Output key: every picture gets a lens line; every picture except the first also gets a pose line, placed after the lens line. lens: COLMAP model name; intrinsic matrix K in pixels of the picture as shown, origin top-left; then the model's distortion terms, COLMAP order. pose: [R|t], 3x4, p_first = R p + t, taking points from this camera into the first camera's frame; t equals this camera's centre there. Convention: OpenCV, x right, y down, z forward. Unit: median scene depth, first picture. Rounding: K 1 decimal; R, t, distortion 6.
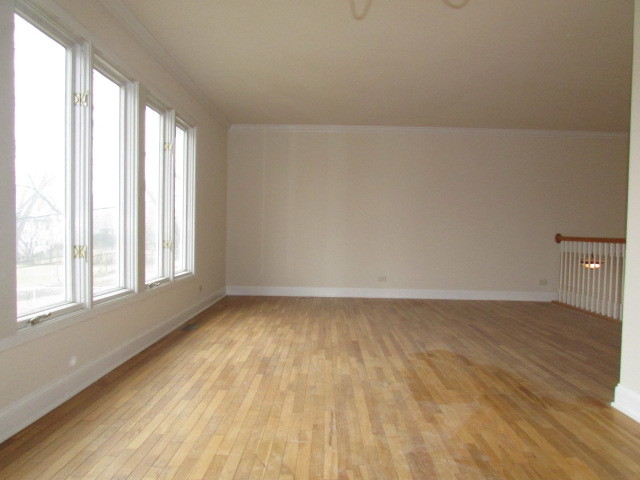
lens RADIAL K [[457.9, 0, 320.0], [0, 457.9, 240.0], [0, 0, 1]] dist [-0.005982, -0.002413]
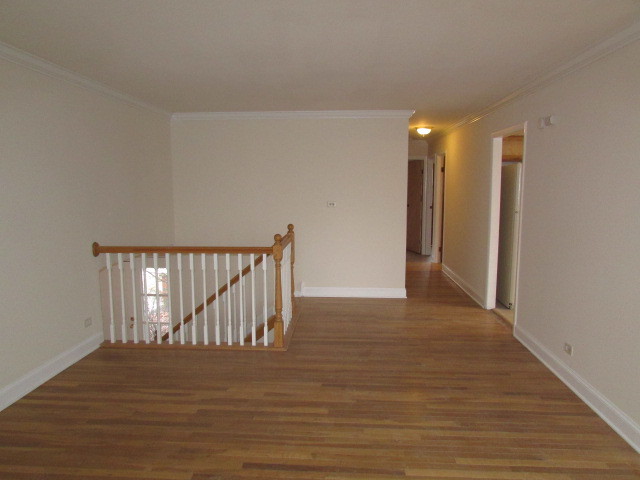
lens RADIAL K [[457.9, 0, 320.0], [0, 457.9, 240.0], [0, 0, 1]] dist [-0.005982, -0.002413]
pose [[0.049788, -0.137713, 0.989220, -0.104059], [0.025014, 0.990310, 0.136606, -0.099254], [-0.998447, 0.017943, 0.052750, 0.655843]]
